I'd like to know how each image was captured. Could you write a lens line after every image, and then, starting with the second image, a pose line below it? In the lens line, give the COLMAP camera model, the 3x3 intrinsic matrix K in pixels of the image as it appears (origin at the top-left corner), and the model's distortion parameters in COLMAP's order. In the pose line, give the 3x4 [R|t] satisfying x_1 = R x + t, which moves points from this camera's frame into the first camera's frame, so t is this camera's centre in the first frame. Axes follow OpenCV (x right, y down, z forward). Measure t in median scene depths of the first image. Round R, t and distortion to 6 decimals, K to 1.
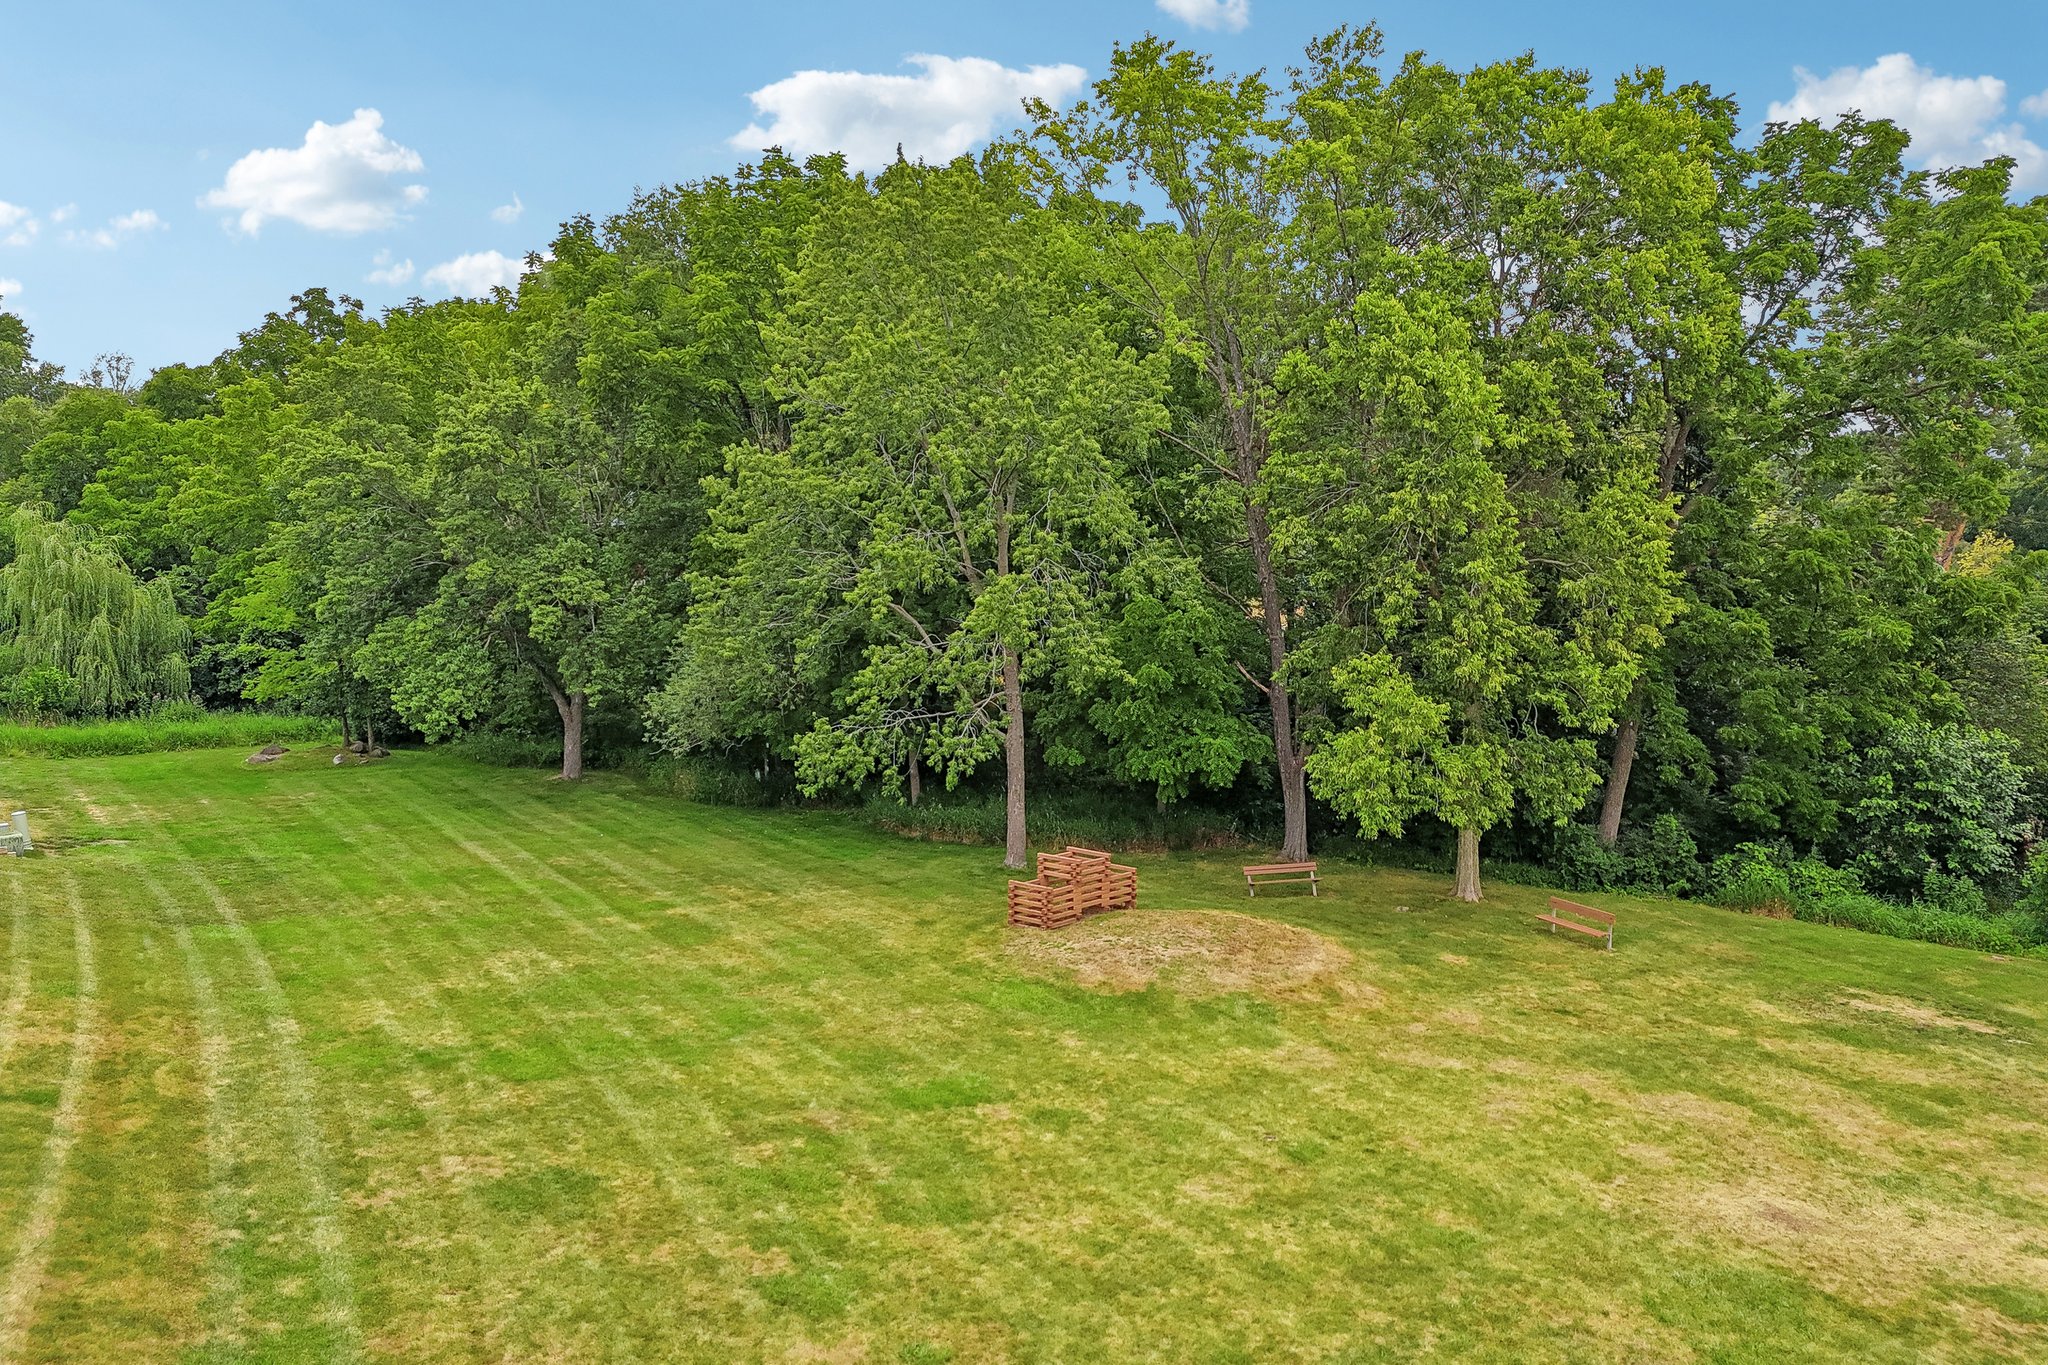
lens RADIAL K [[1494.9, 0, 1026.8], [0, 1494.9, 705.8], [0, 0, 1]] dist [0.048218, -0.043304]
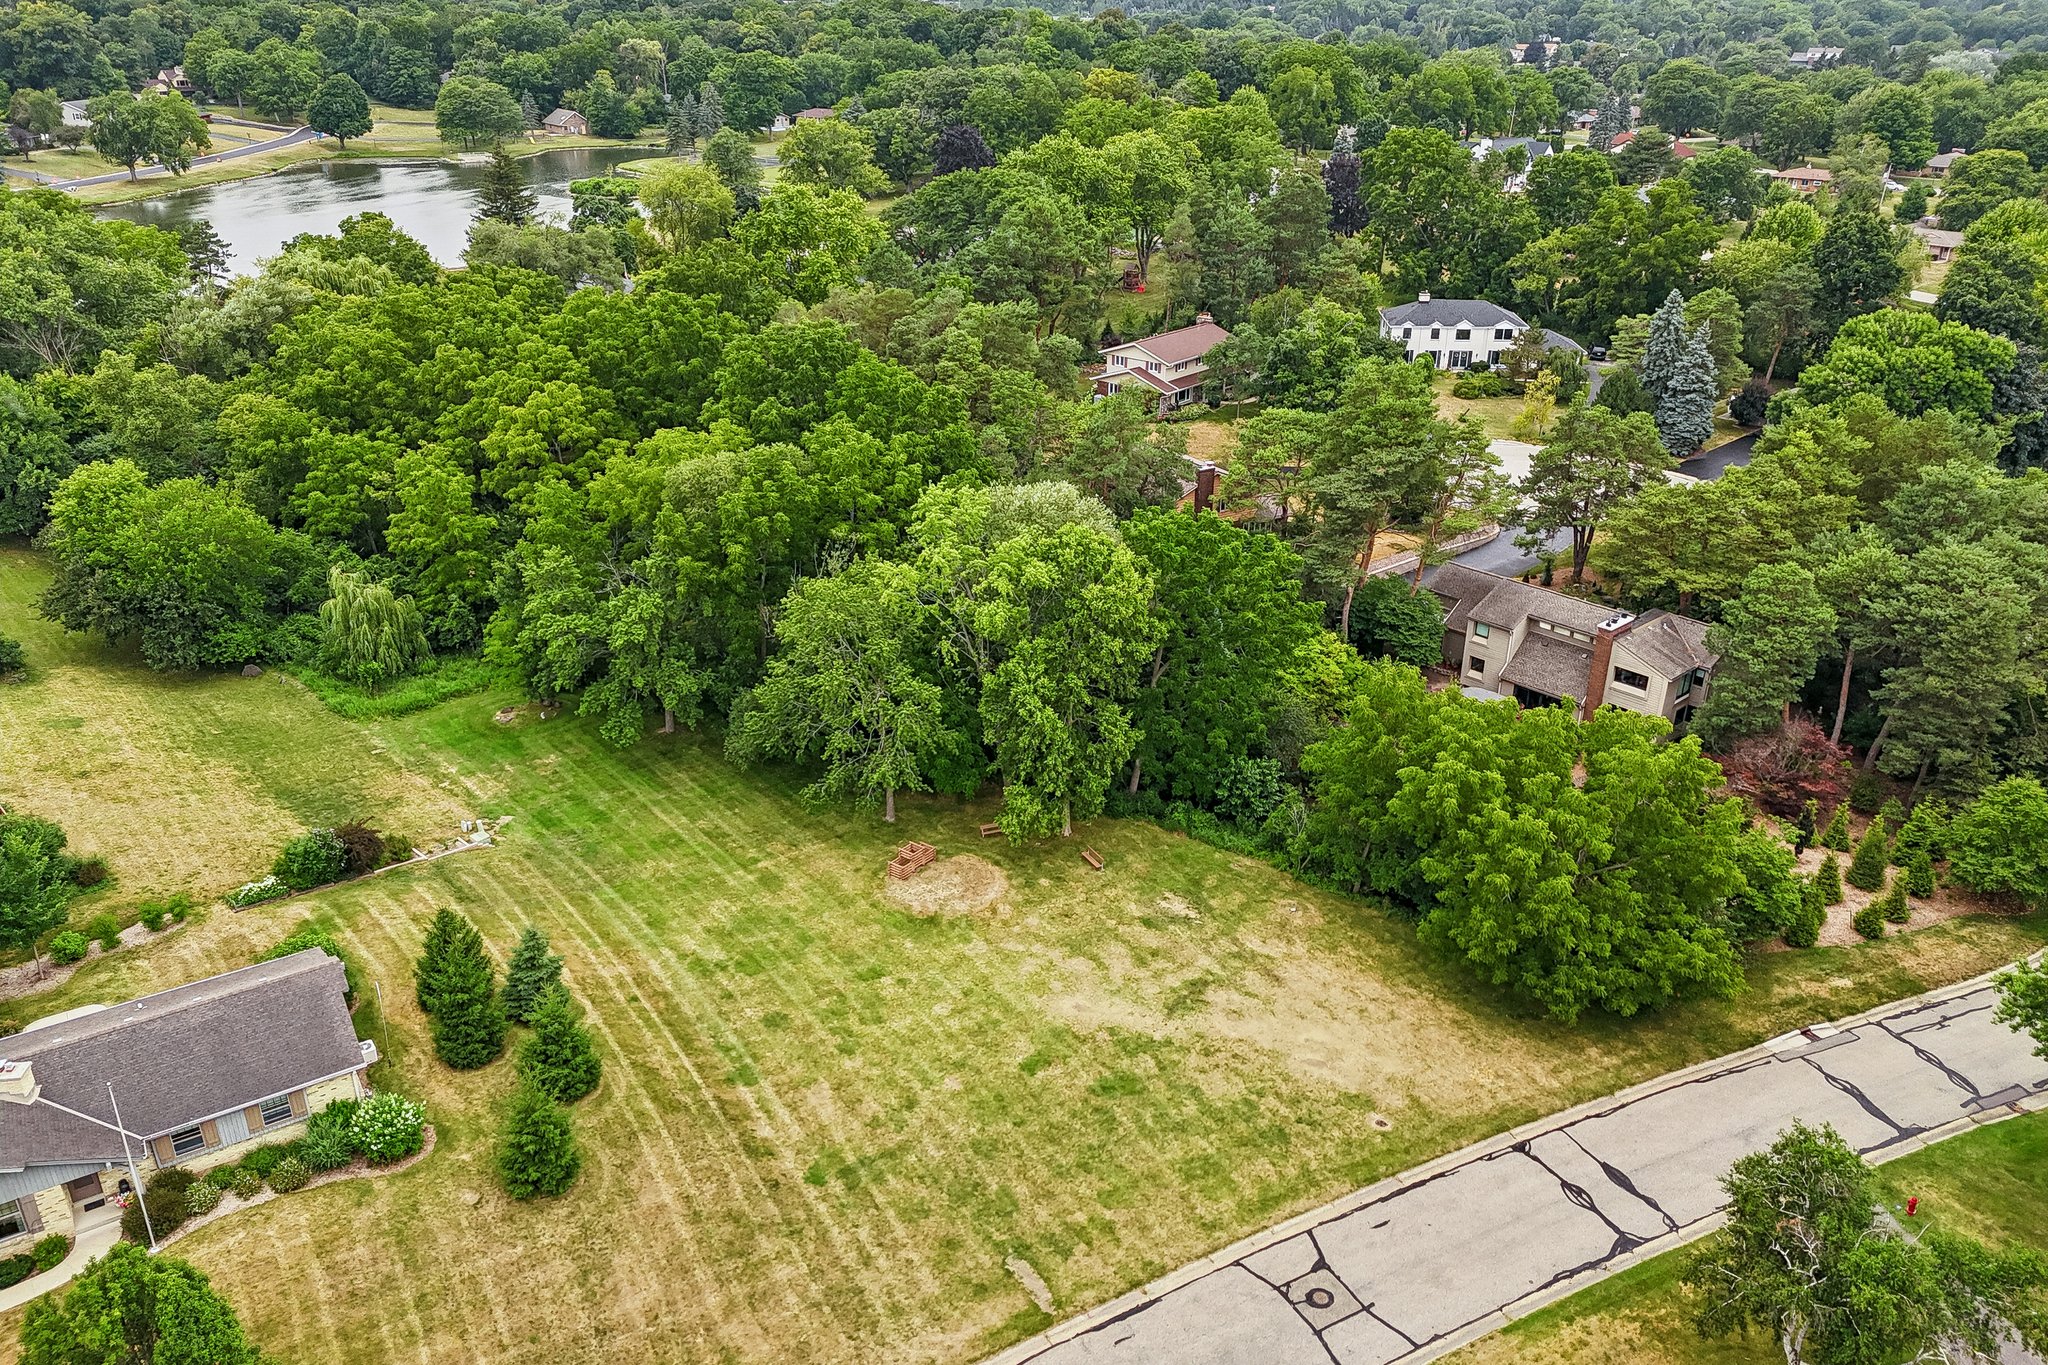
lens RADIAL K [[1493.7, 0, 1024.0], [0, 1493.7, 682.5], [0, 0, 1]] dist [0.059821, -0.033685]
pose [[0.996818, -0.046072, 0.065041, 0.088479], [0.022106, 0.943809, 0.329751, -1.304896], [-0.076579, -0.327264, 0.941825, -1.801471]]
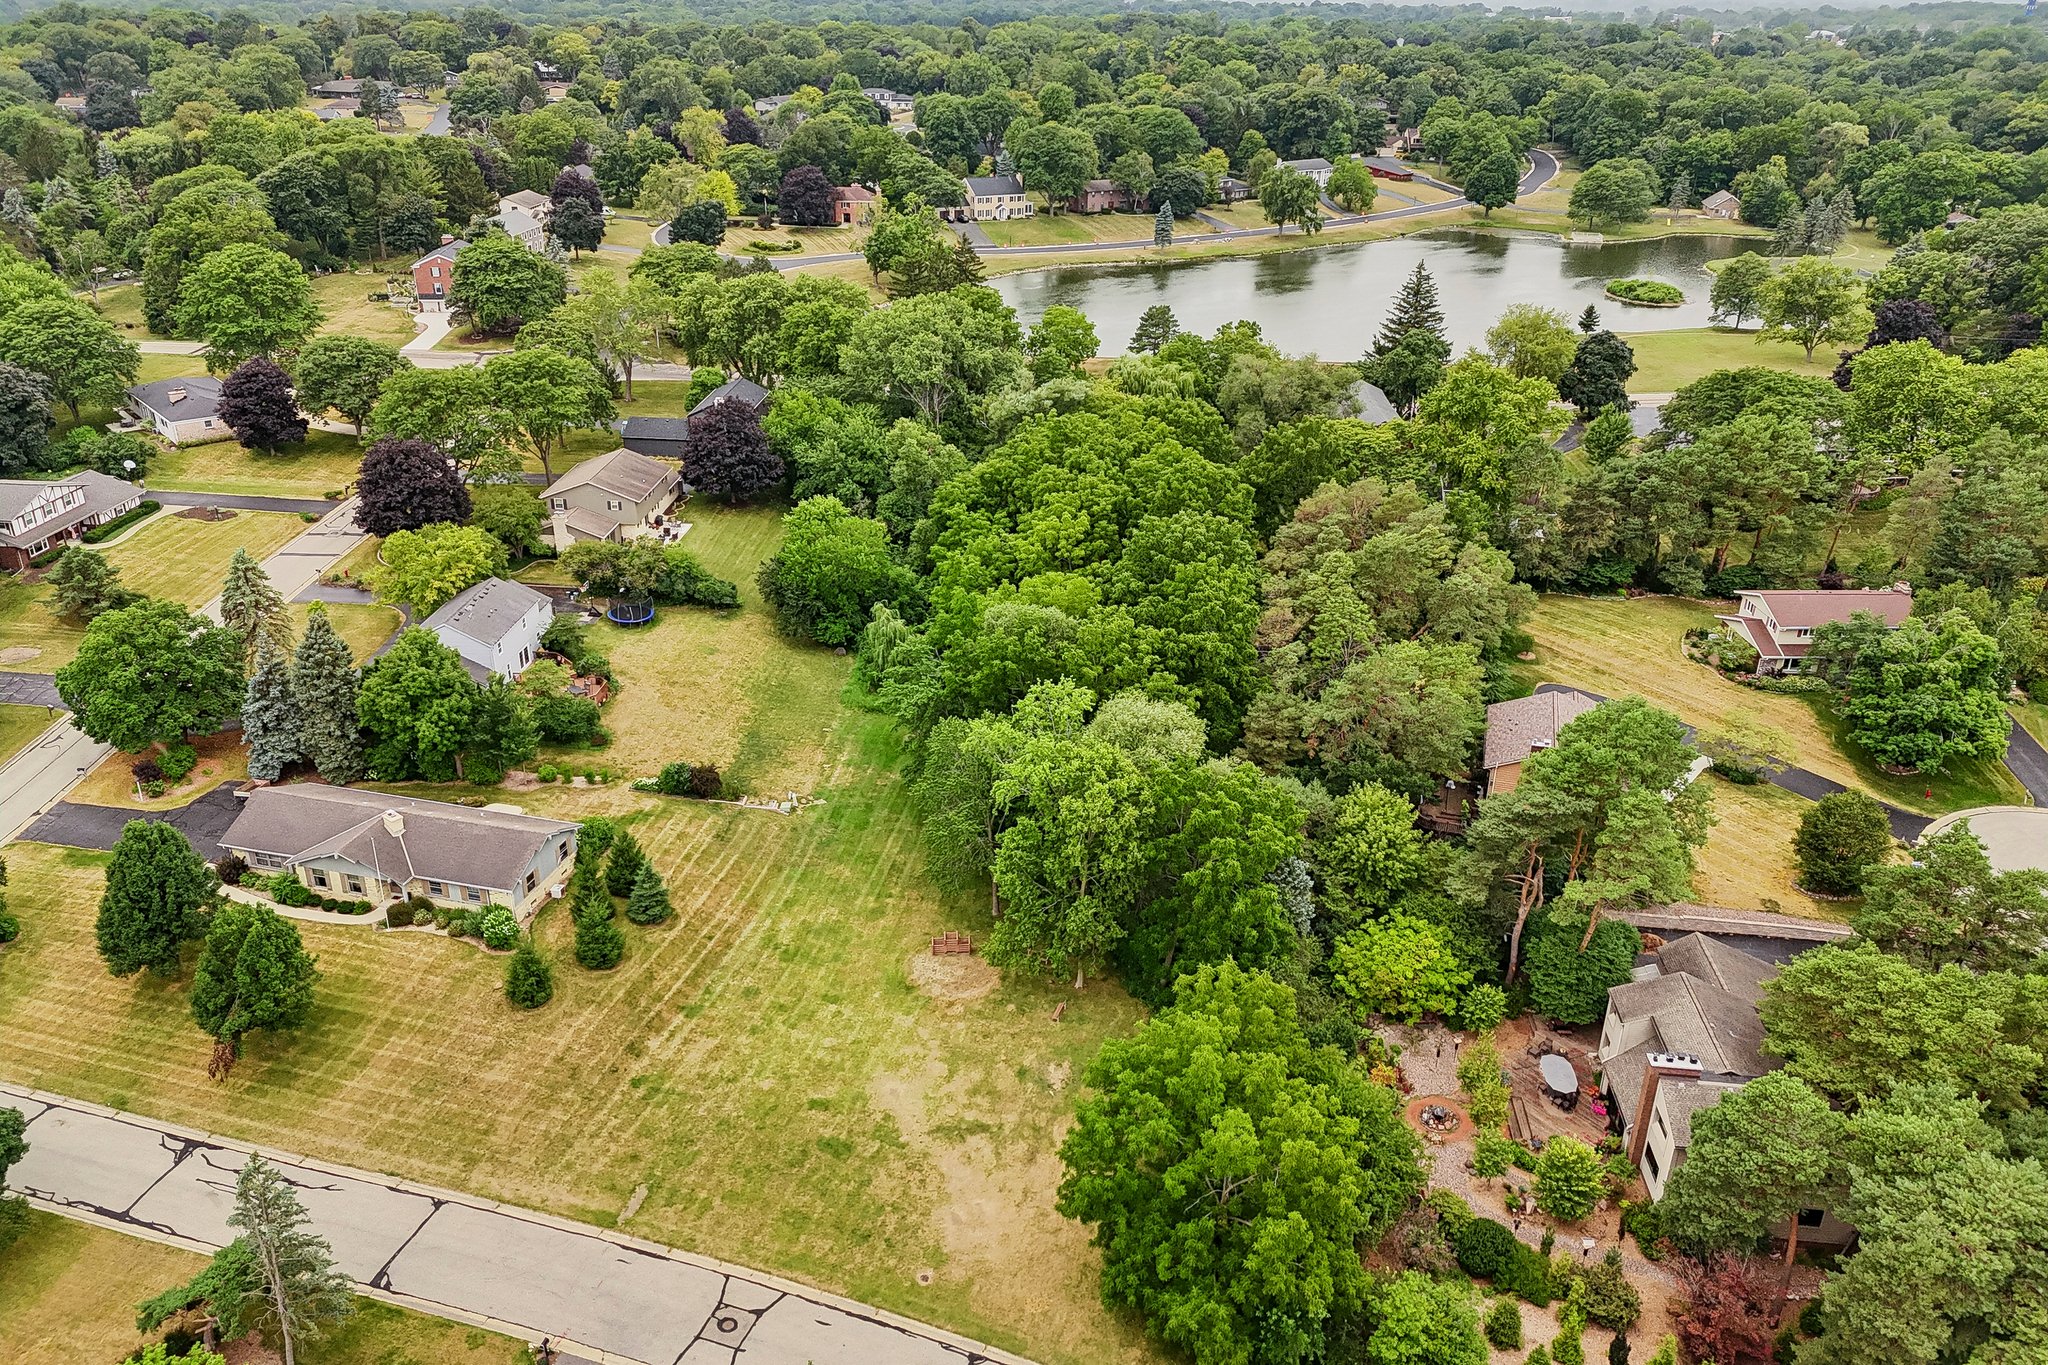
lens RADIAL K [[1494.9, 0, 1026.8], [0, 1494.9, 705.8], [0, 0, 1]] dist [0.048218, -0.043304]
pose [[0.726466, 0.288279, -0.623813, 2.679254], [-0.063962, 0.932181, 0.356296, -2.027820], [0.684219, -0.218937, 0.695637, -1.469305]]
